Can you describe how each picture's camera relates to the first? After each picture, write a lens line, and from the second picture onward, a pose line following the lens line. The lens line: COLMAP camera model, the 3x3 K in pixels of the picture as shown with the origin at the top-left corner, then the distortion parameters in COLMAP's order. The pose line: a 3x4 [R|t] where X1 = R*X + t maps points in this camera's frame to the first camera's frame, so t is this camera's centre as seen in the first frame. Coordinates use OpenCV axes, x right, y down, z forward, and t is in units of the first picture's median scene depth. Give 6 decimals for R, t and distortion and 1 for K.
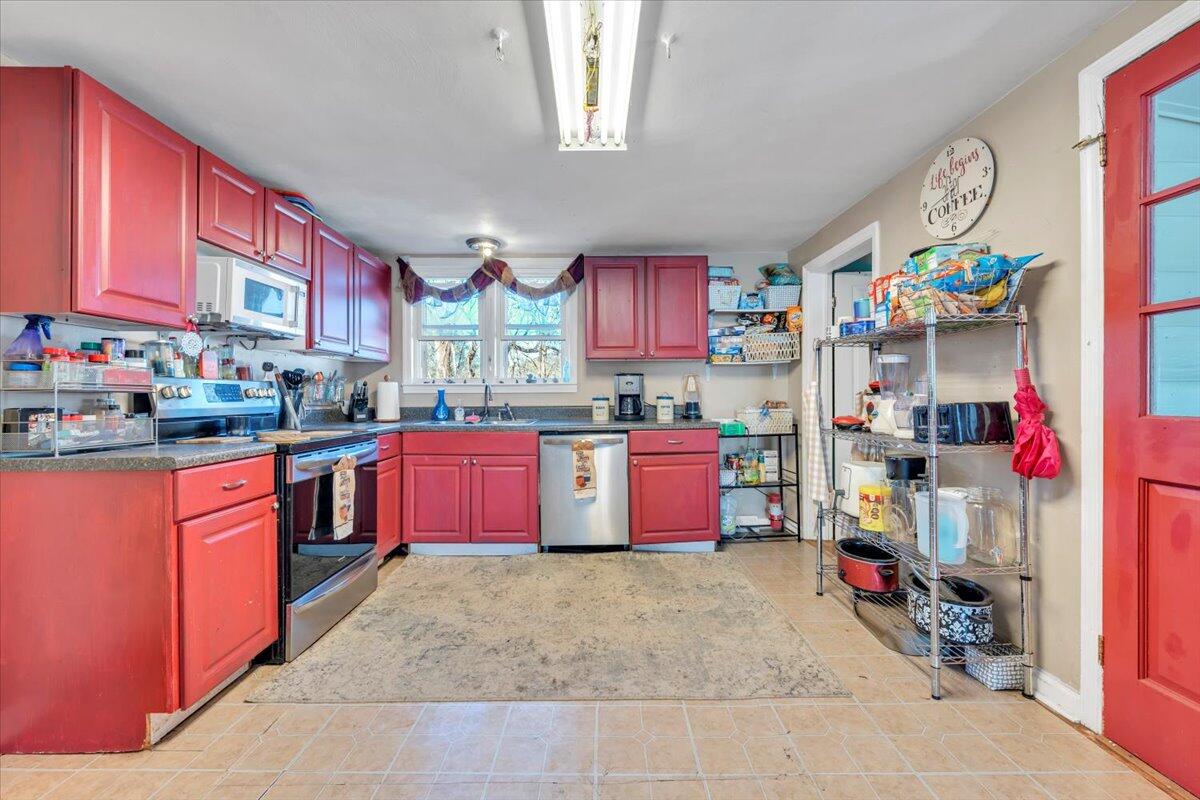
lens RADIAL K [[471.2, 0, 600.0], [0, 471.2, 400.0], [0, 0, 1]] dist [0.000446, -0.000019]
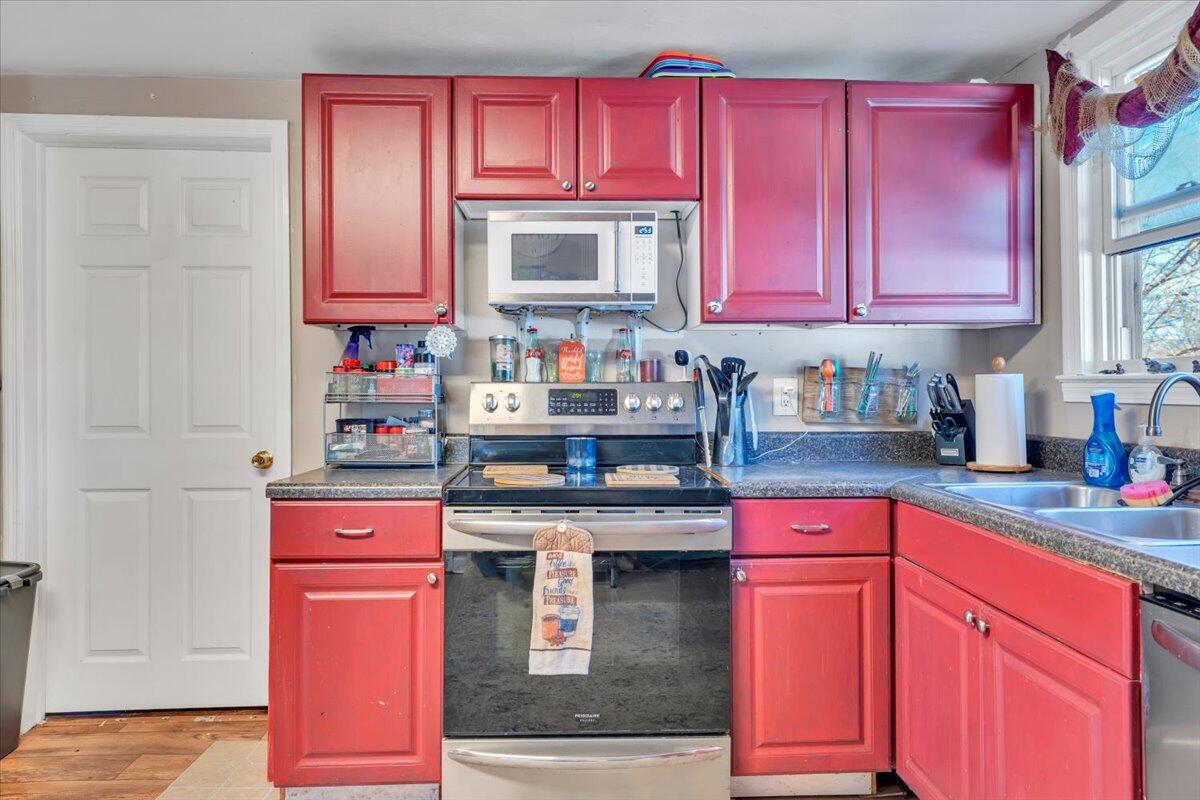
lens RADIAL K [[829.3, 0, 600.0], [0, 829.3, 400.0], [0, 0, 1]] dist [0.005056, 0.001020]
pose [[0.044989, 0.019343, -0.998800, 0.288425], [-0.009151, 0.999779, 0.018950, -0.030237], [0.998946, 0.008287, 0.045156, 0.711090]]
